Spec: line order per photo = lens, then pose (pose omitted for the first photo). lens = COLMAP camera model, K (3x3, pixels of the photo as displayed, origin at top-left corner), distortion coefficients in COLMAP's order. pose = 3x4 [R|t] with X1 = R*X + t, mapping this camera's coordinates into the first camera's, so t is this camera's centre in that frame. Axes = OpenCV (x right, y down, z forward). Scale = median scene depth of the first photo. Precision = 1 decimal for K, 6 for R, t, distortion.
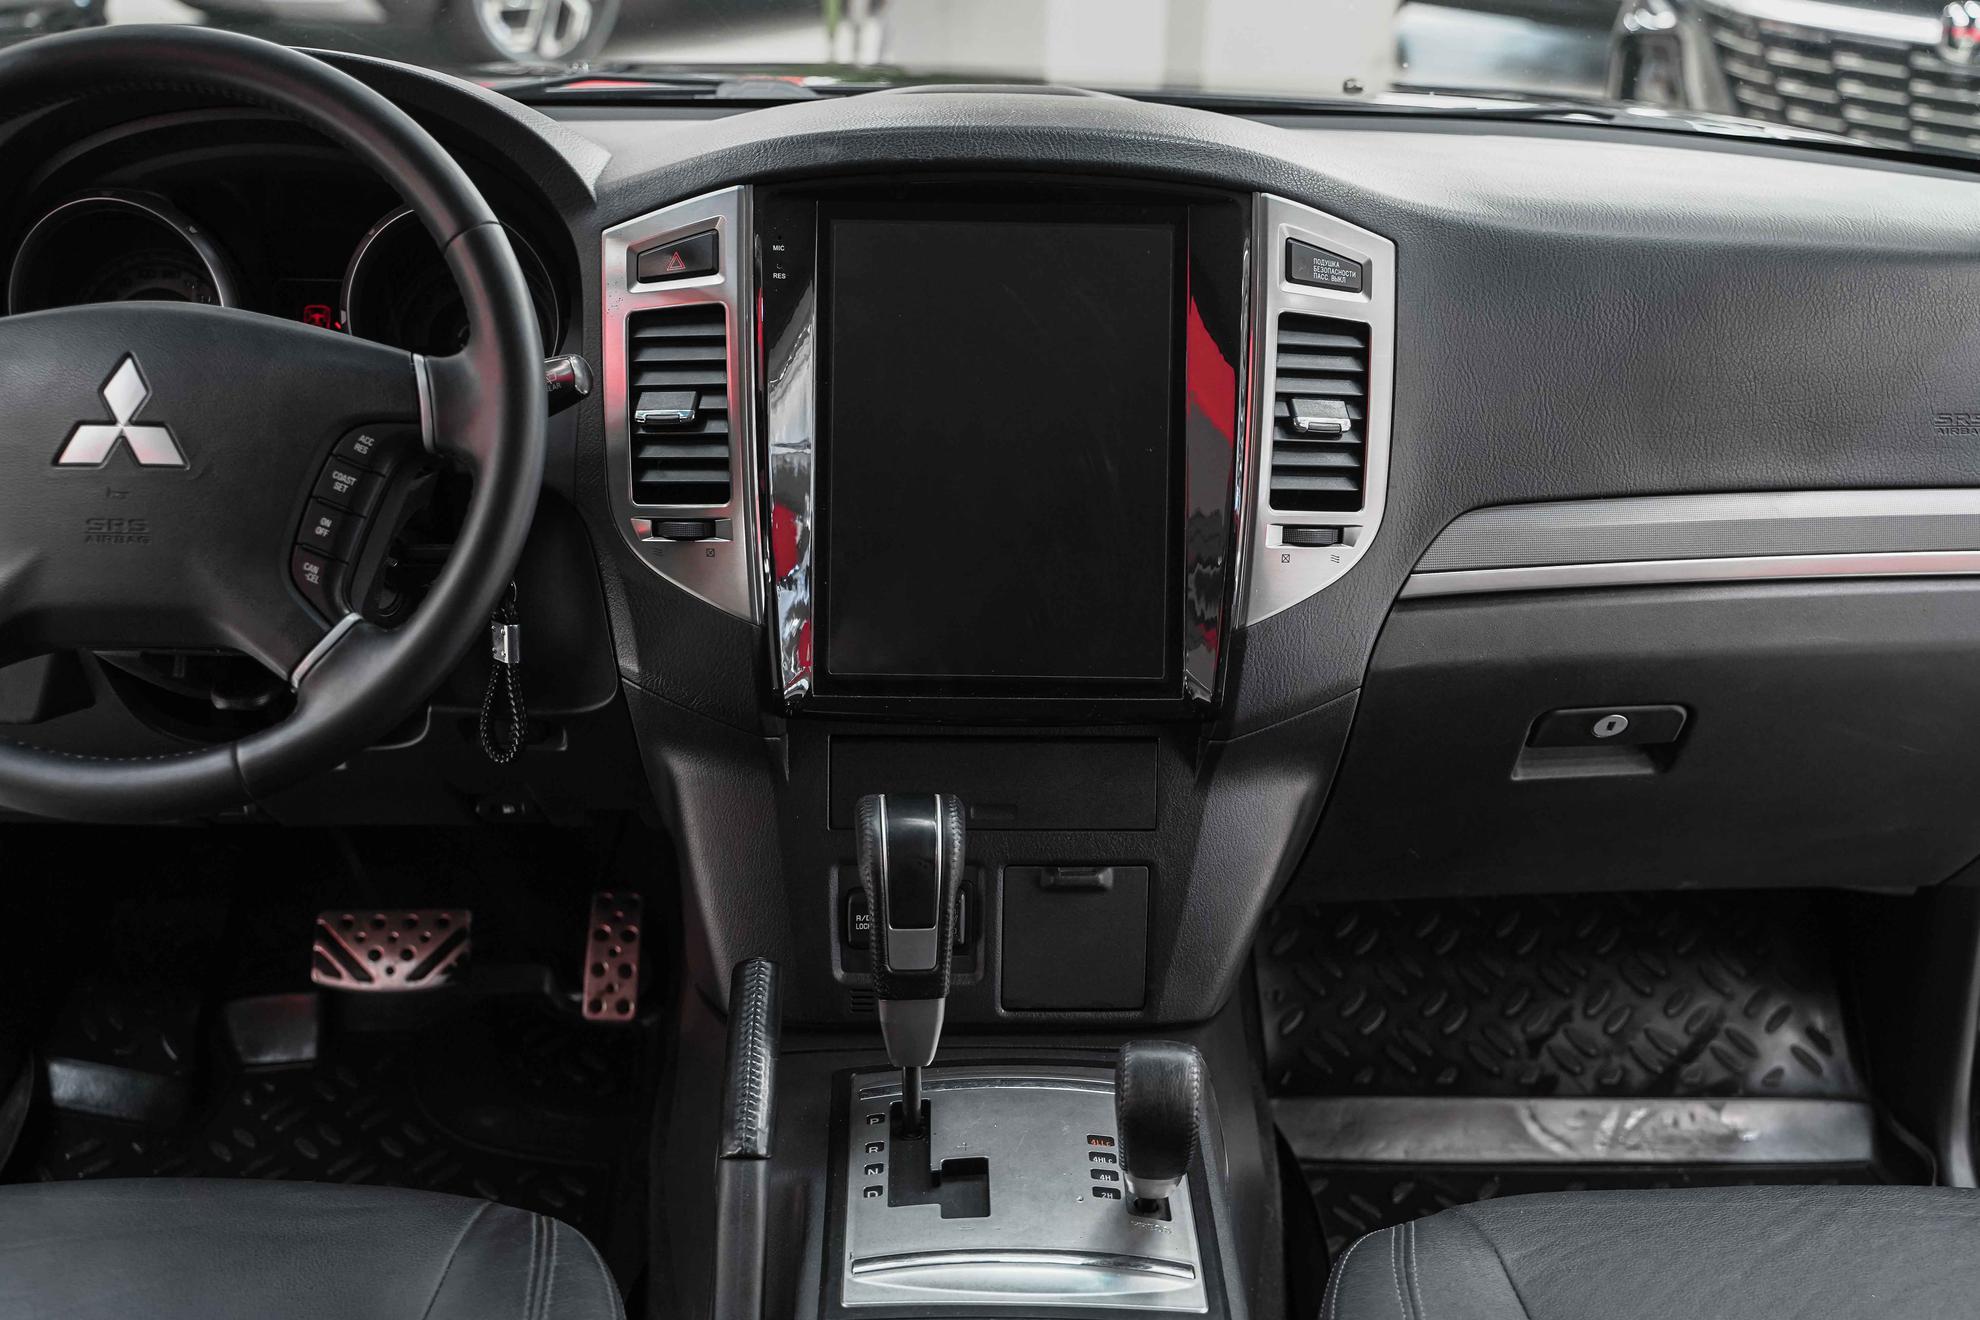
lens RADIAL K [[2378.8, 0, 981.7], [0, 2378.8, 632.9], [0, 0, 1]] dist [0.002925, -0.007351]
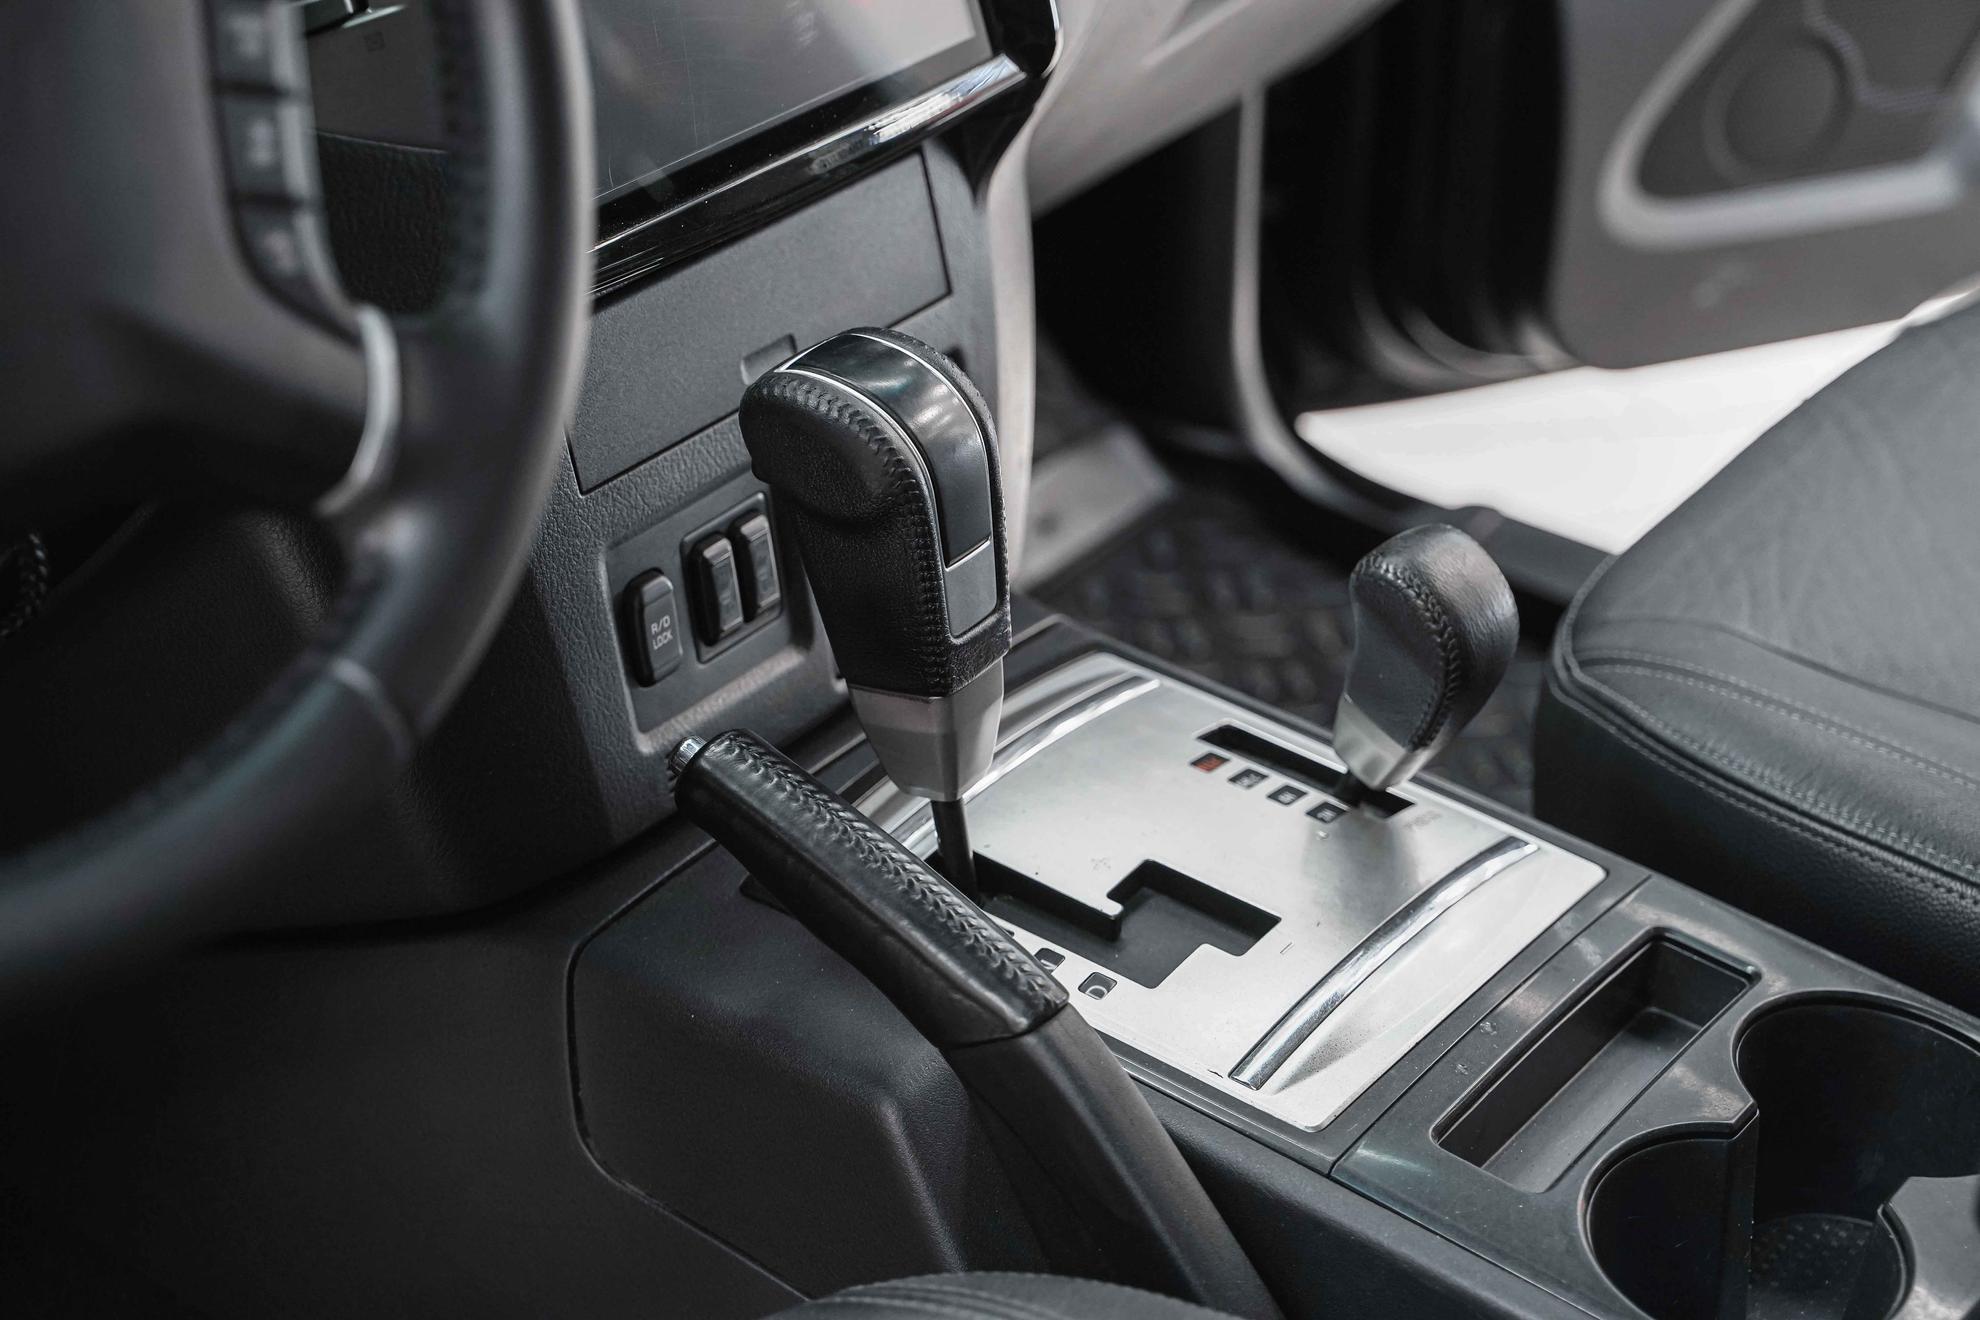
lens RADIAL K [[3476.0, 0, 990.0], [0, 3476.0, 660.0], [0, 0, 1]] dist [0.014752, -0.016765]
pose [[0.621025, -0.406092, 0.670385, -0.556456], [0.276924, 0.913831, 0.297027, -0.092325], [-0.733240, 0.001185, 0.679969, 0.404337]]
